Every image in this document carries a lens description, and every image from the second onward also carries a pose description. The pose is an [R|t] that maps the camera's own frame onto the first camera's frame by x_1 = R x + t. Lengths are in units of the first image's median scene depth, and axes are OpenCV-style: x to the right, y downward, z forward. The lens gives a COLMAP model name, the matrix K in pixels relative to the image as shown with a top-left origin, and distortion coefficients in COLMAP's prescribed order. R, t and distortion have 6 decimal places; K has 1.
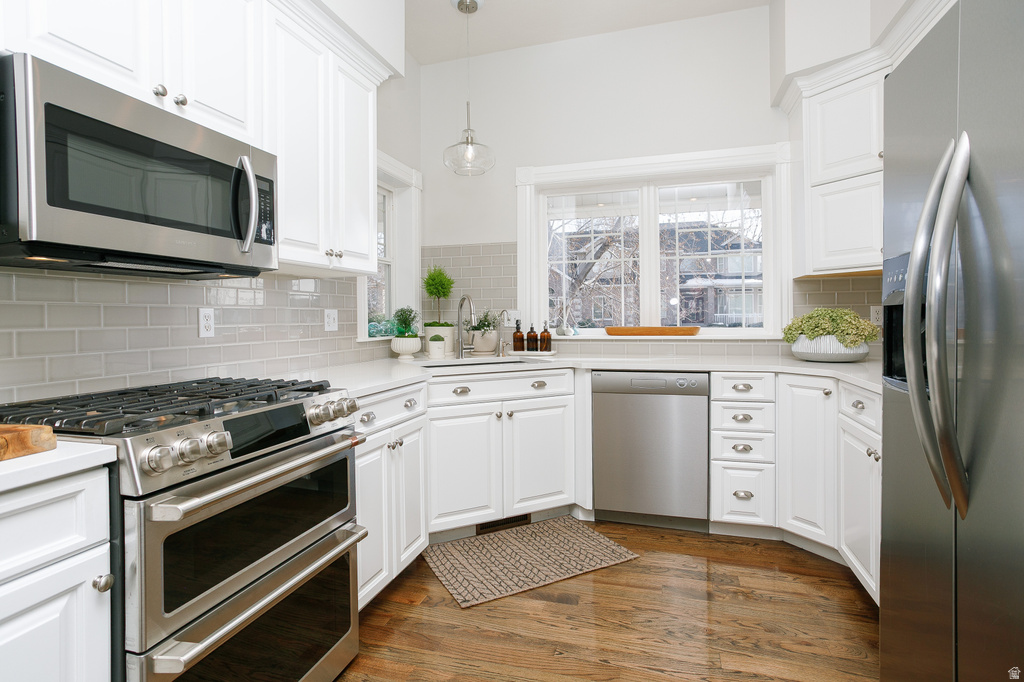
lens RADIAL K [[538.5, 0, 503.4], [0, 538.5, 319.6], [0, 0, 1]] dist [-0.018370, 0.001507]
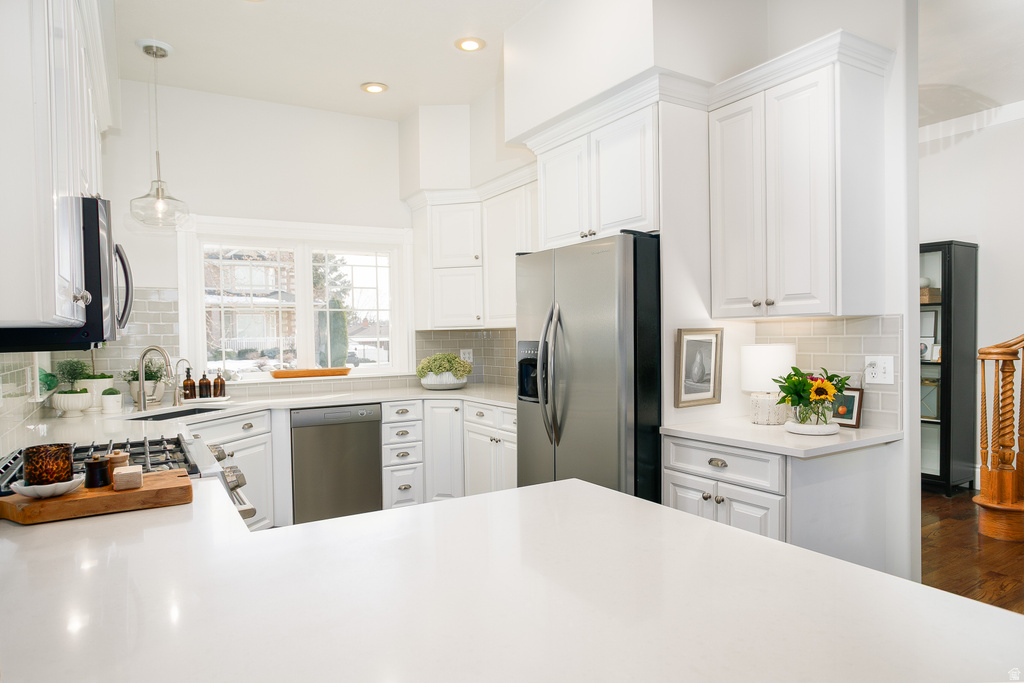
lens RADIAL K [[640.1, 0, 543.8], [0, 640.1, 354.6], [0, 0, 1]] dist [0.000946, 0.000995]
pose [[0.652313, -0.024076, 0.757568, -0.471695], [0.010722, 0.999688, 0.022539, -0.046650], [-0.757874, -0.006580, 0.652367, -0.305227]]
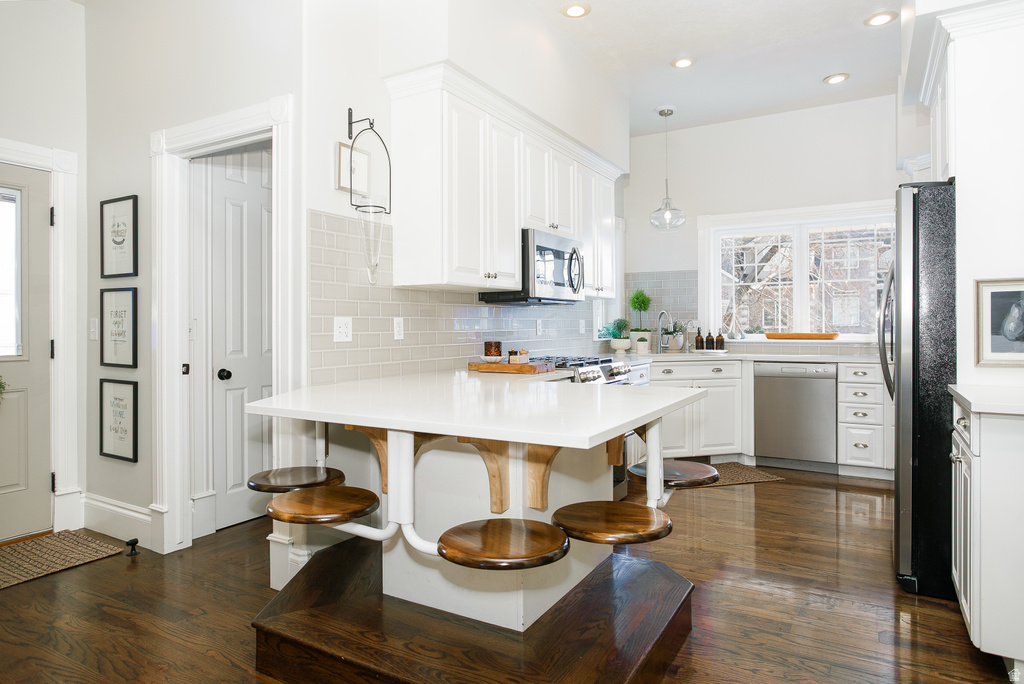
lens RADIAL K [[641.1, 0, 513.6], [0, 641.1, 326.9], [0, 0, 1]] dist [0.000007, -0.000133]
pose [[0.978387, 0.005856, -0.206700, -0.105448], [-0.005577, 0.999983, 0.001932, -0.001159], [0.206708, -0.000737, 0.978402, -0.762013]]
